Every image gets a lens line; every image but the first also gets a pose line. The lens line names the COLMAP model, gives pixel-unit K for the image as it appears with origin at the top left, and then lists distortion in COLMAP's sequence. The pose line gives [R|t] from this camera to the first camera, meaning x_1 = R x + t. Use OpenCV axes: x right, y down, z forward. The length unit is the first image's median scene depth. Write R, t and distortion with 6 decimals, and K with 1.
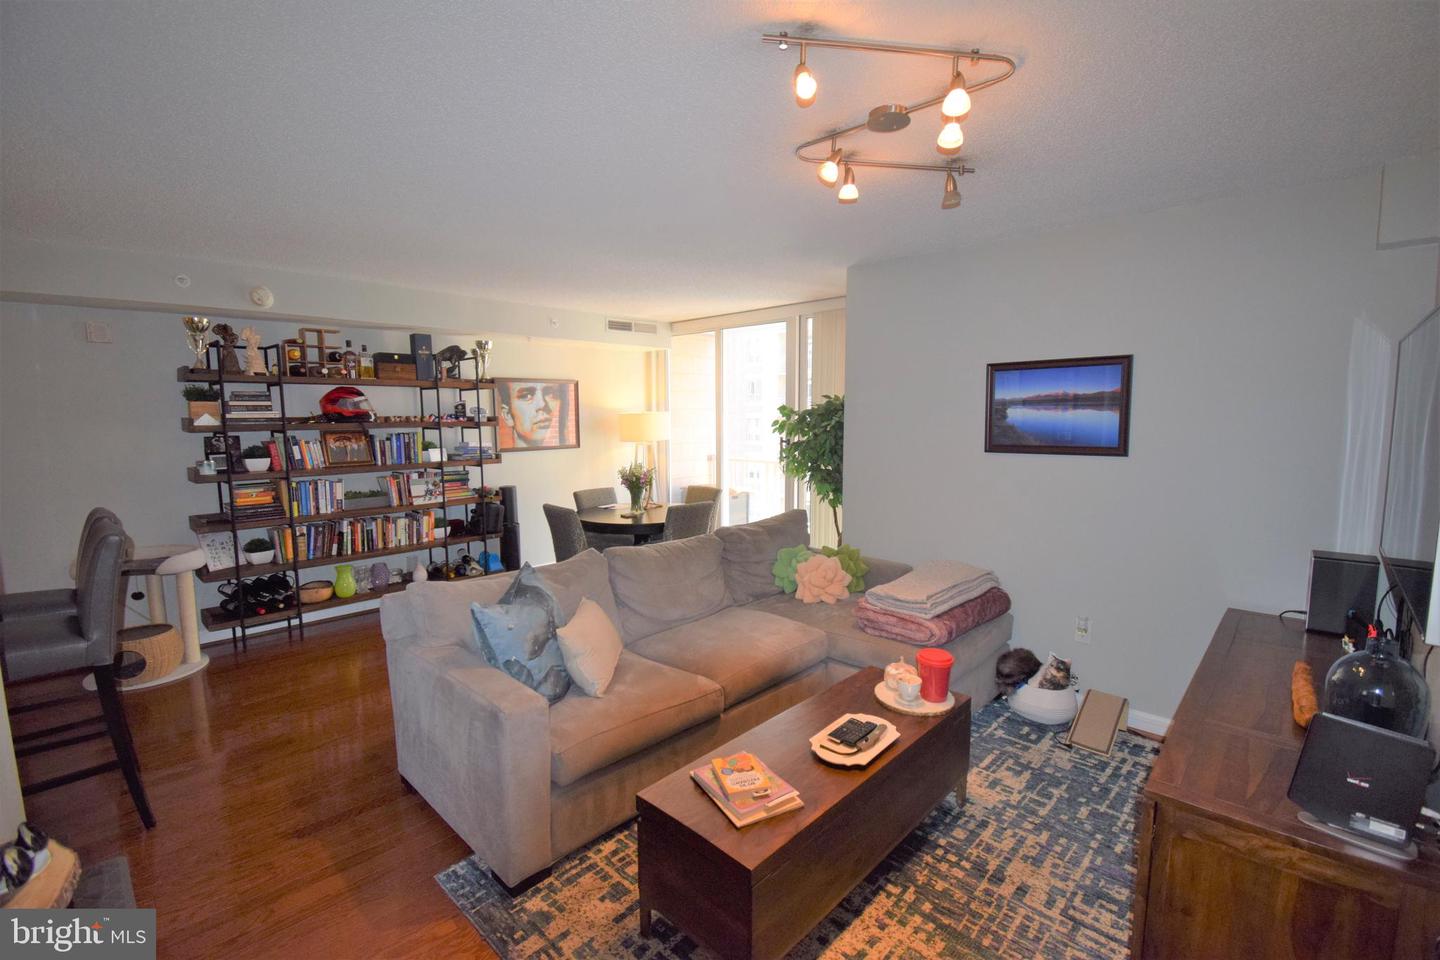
lens RADIAL K [[624.7, 0, 728.2], [0, 624.7, 480.6], [0, 0, 1]] dist [0.000584, -0.013468]
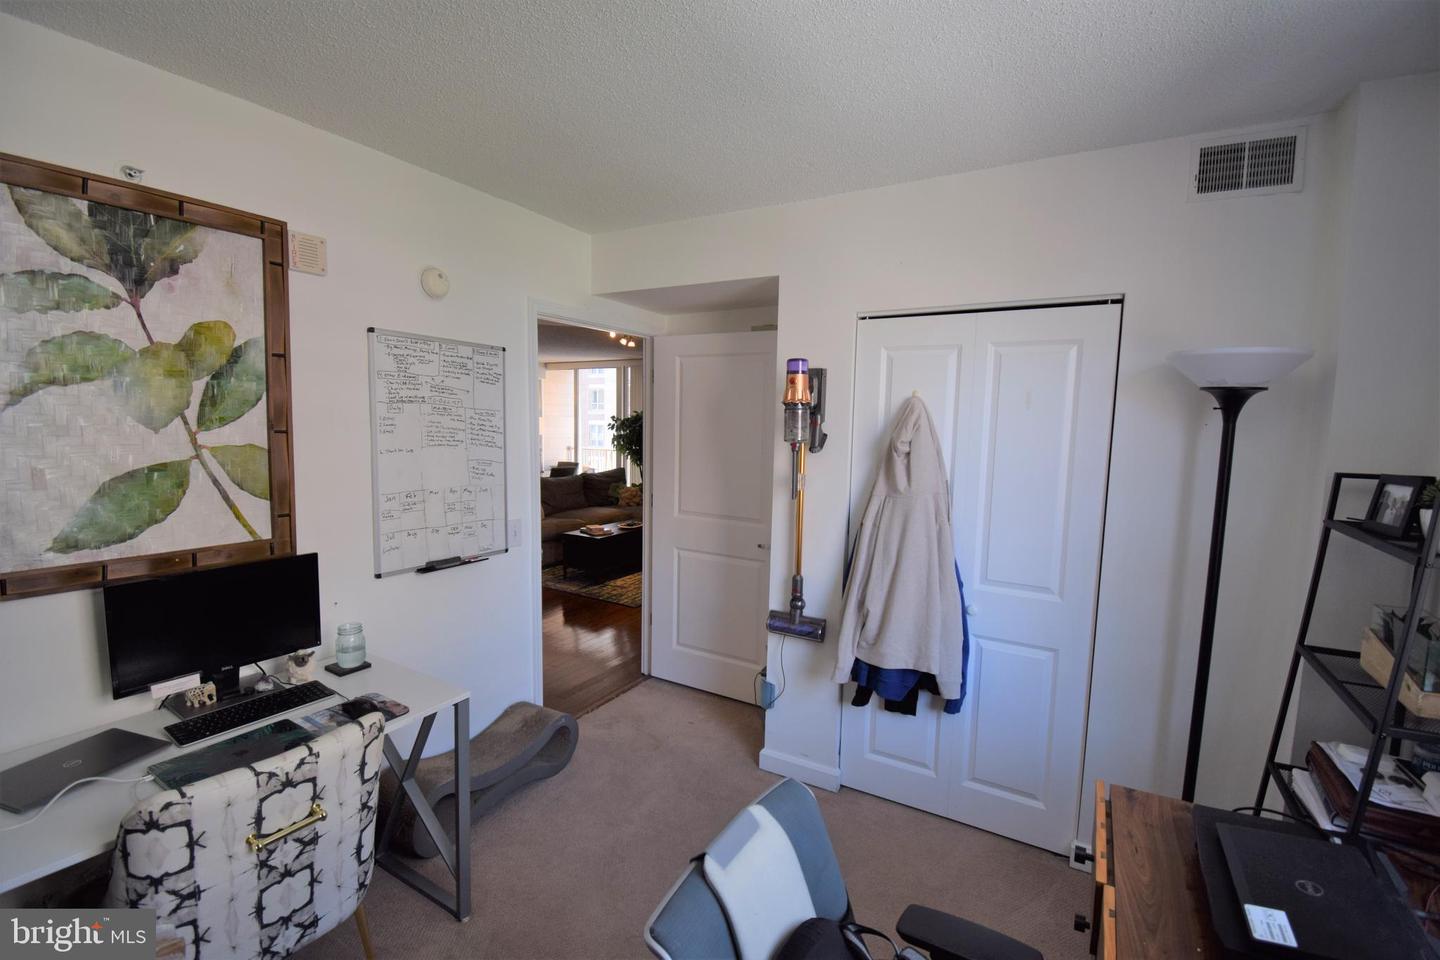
lens RADIAL K [[624.7, 0, 723.0], [0, 624.7, 480.8], [0, 0, 1]] dist [0.000584, -0.013468]
pose [[0.971167, -0.002030, 0.238391, -0.048479], [0.005540, 0.999886, -0.014054, 0.119632], [-0.238335, 0.014969, 0.971068, -1.038216]]
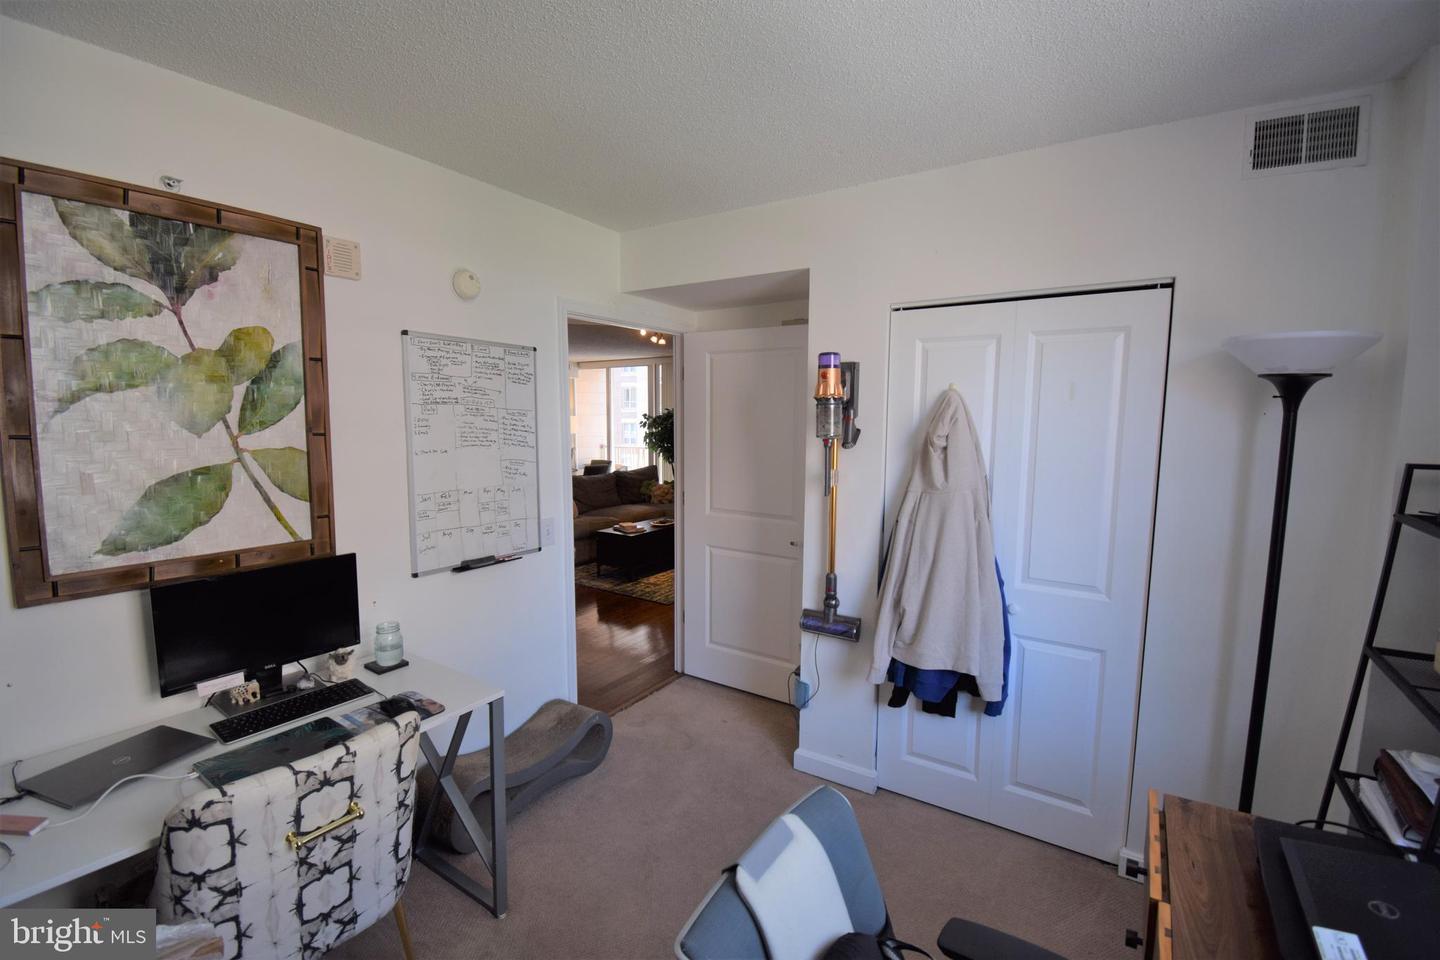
lens RADIAL K [[624.7, 0, 723.6], [0, 624.7, 481.5], [0, 0, 1]] dist [0.000584, -0.013468]
pose [[0.981951, -0.012950, 0.188691, -0.045940], [0.014631, 0.999865, -0.007520, 0.118575], [-0.188568, 0.010145, 0.982008, -1.031789]]
